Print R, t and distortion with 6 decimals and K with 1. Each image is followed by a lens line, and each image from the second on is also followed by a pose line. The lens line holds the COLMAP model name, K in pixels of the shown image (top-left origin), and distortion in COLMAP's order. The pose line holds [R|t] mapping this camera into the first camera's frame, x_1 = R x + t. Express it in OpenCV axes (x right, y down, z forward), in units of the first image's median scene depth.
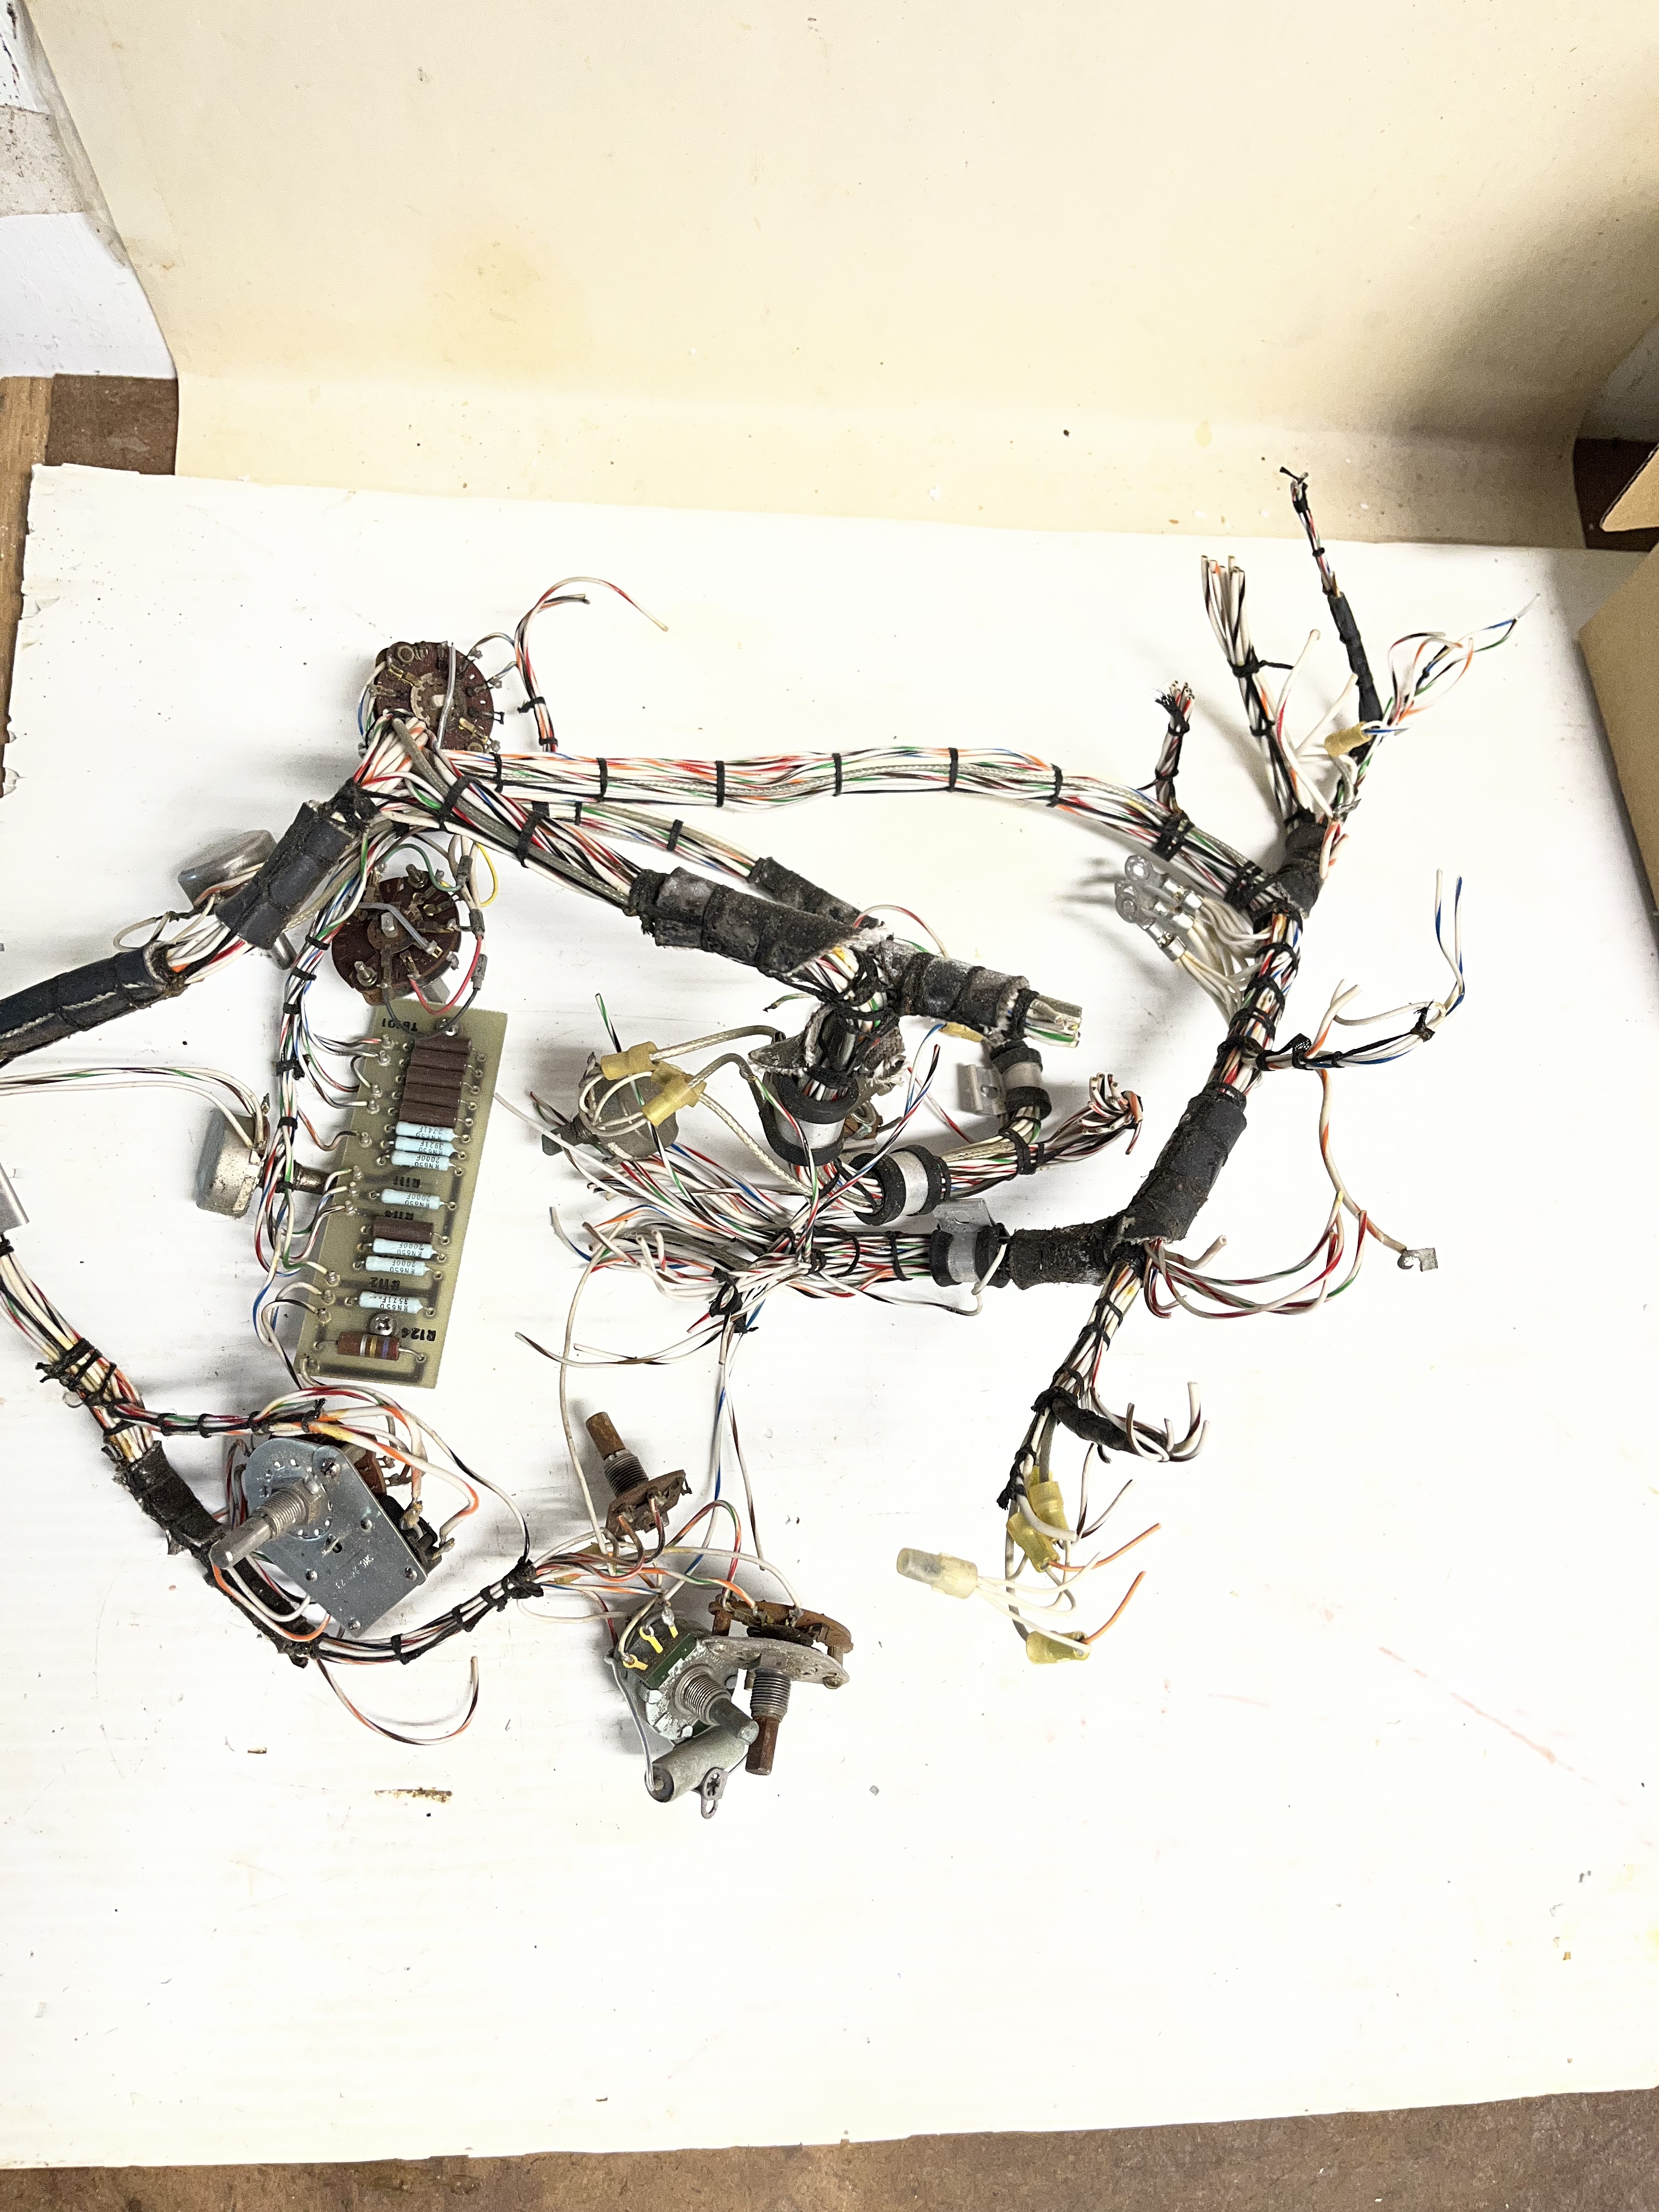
lens RADIAL K [[1799.1, 0, 829.5], [0, 1799.1, 1106.0], [0, 0, 1]] dist [0.097420, -0.181730]
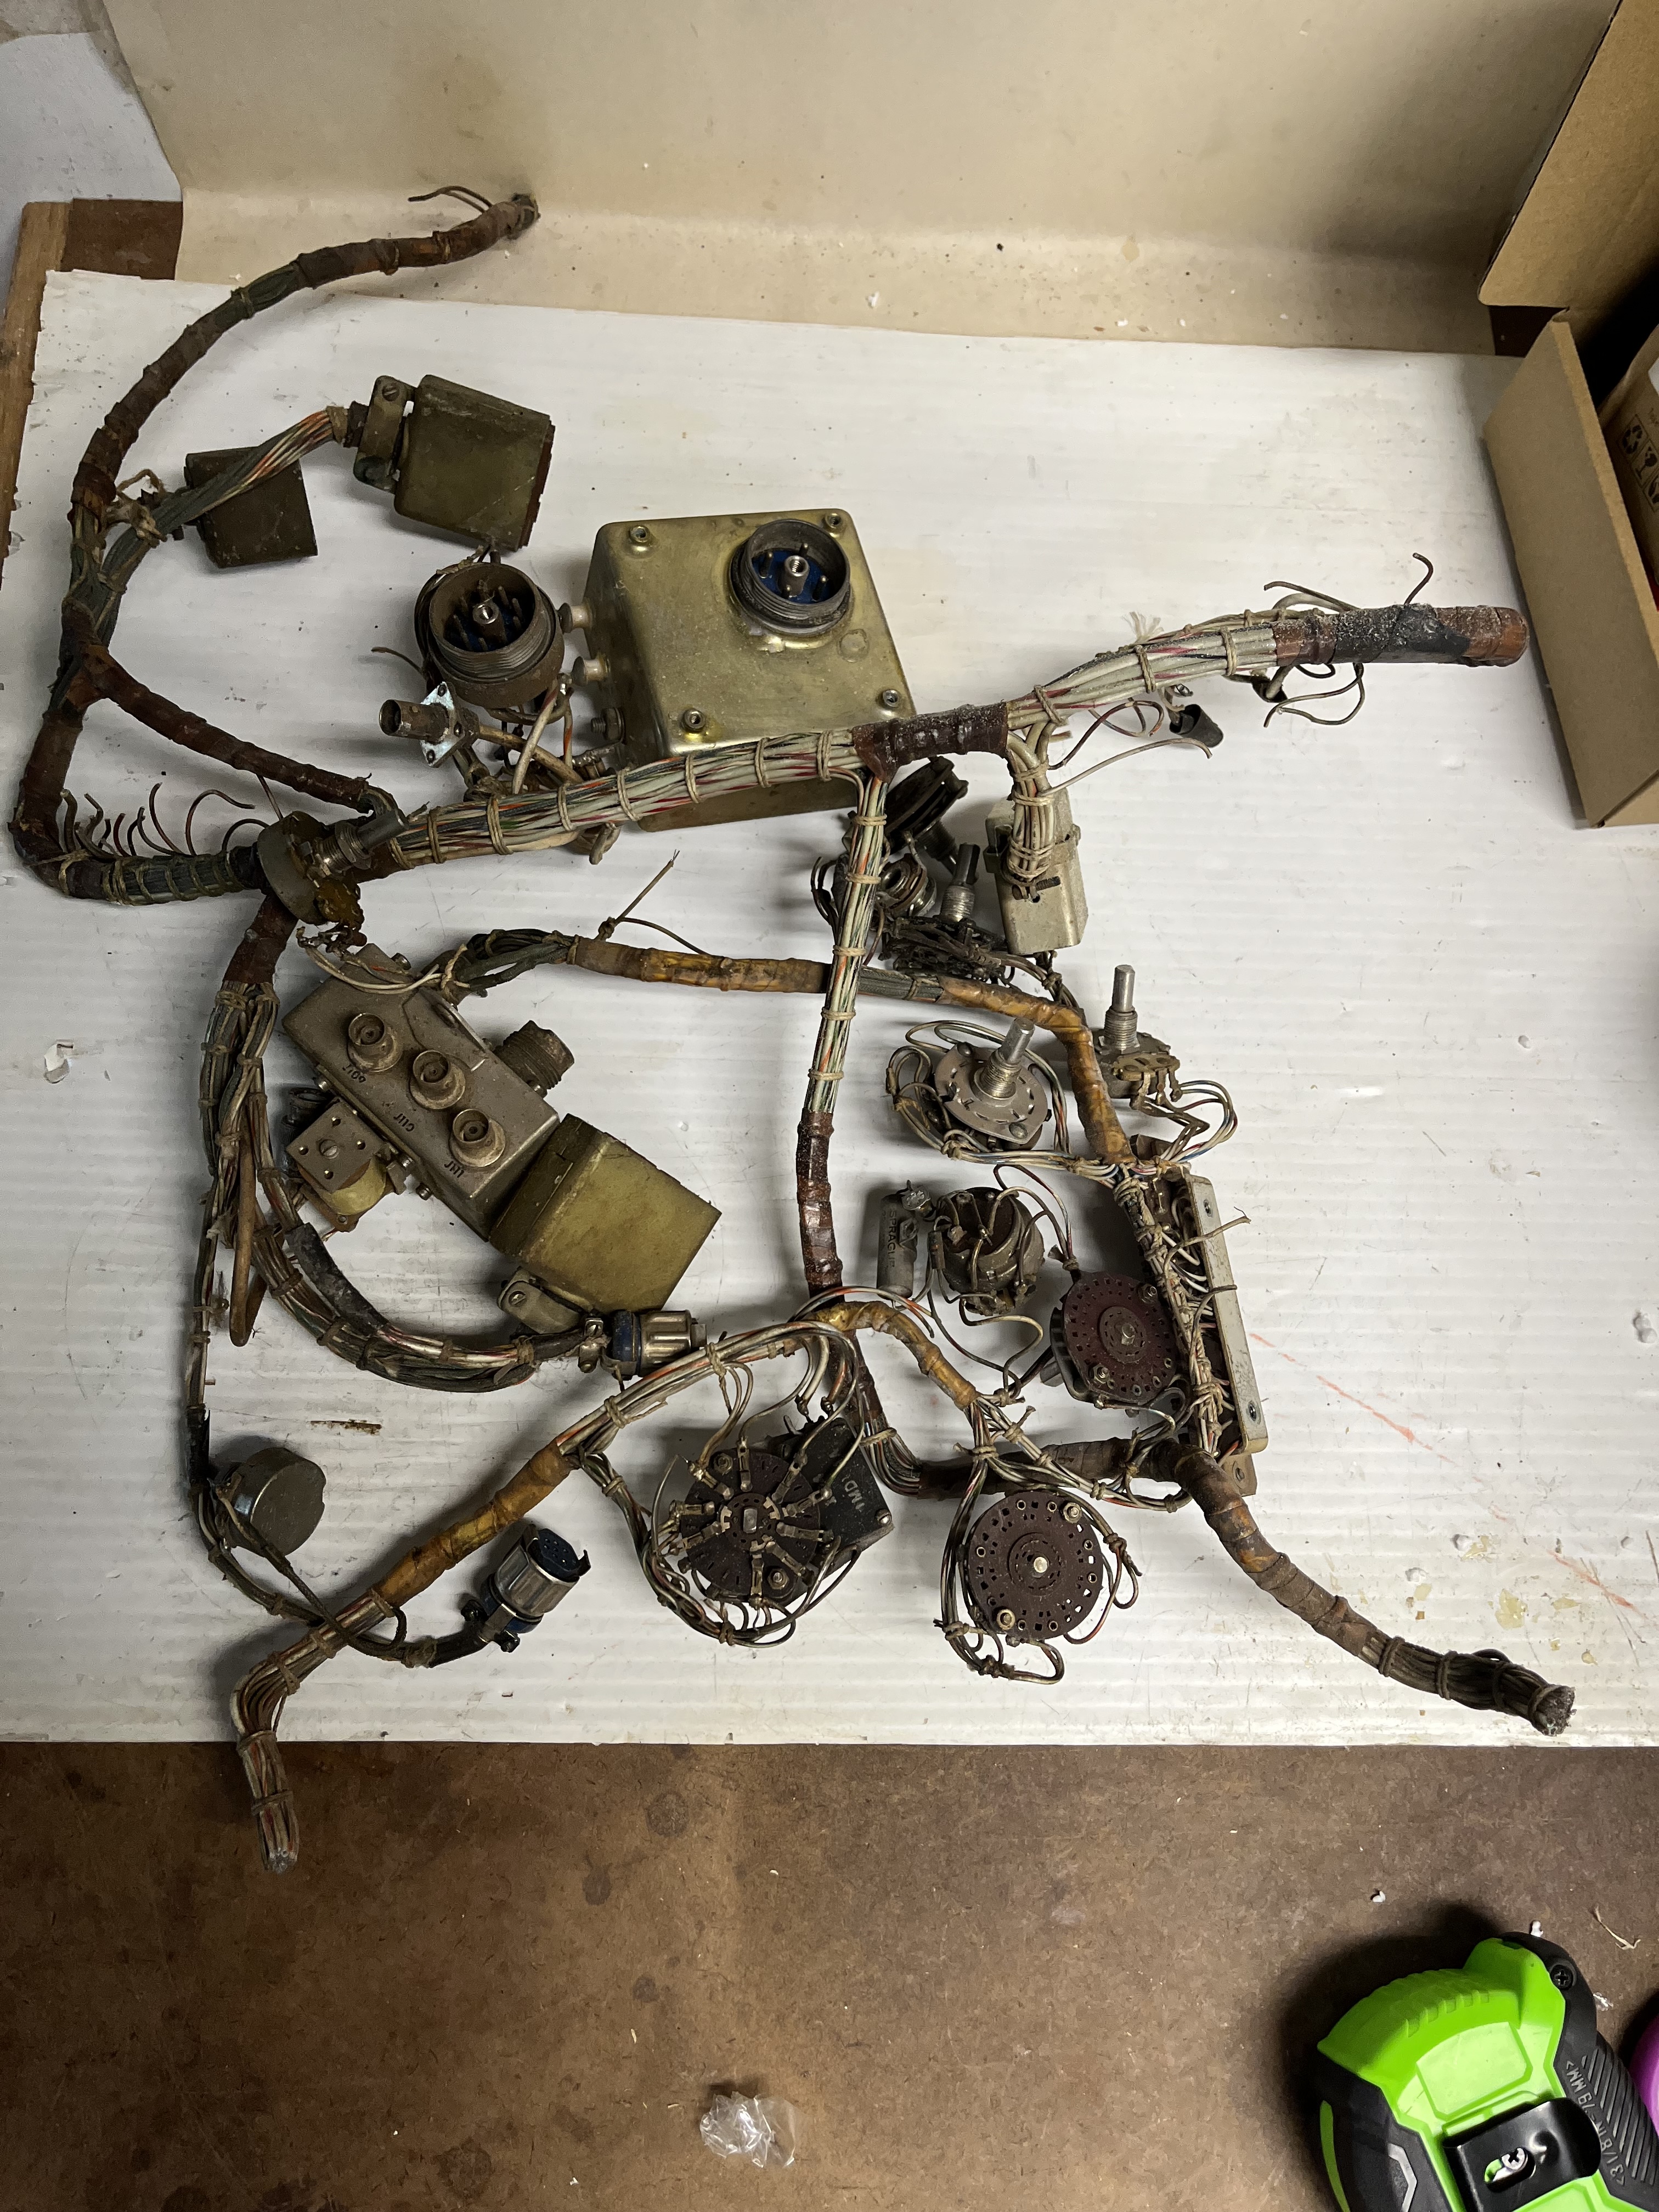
lens RADIAL K [[1799.1, 0, 829.5], [0, 1799.1, 1106.0], [0, 0, 1]] dist [0.097420, -0.181730]
pose [[0.998824, 0.010223, -0.047402, 0.105121], [-0.010943, 0.999828, -0.014942, 0.184040], [0.047241, 0.015443, 0.998764, -0.079933]]
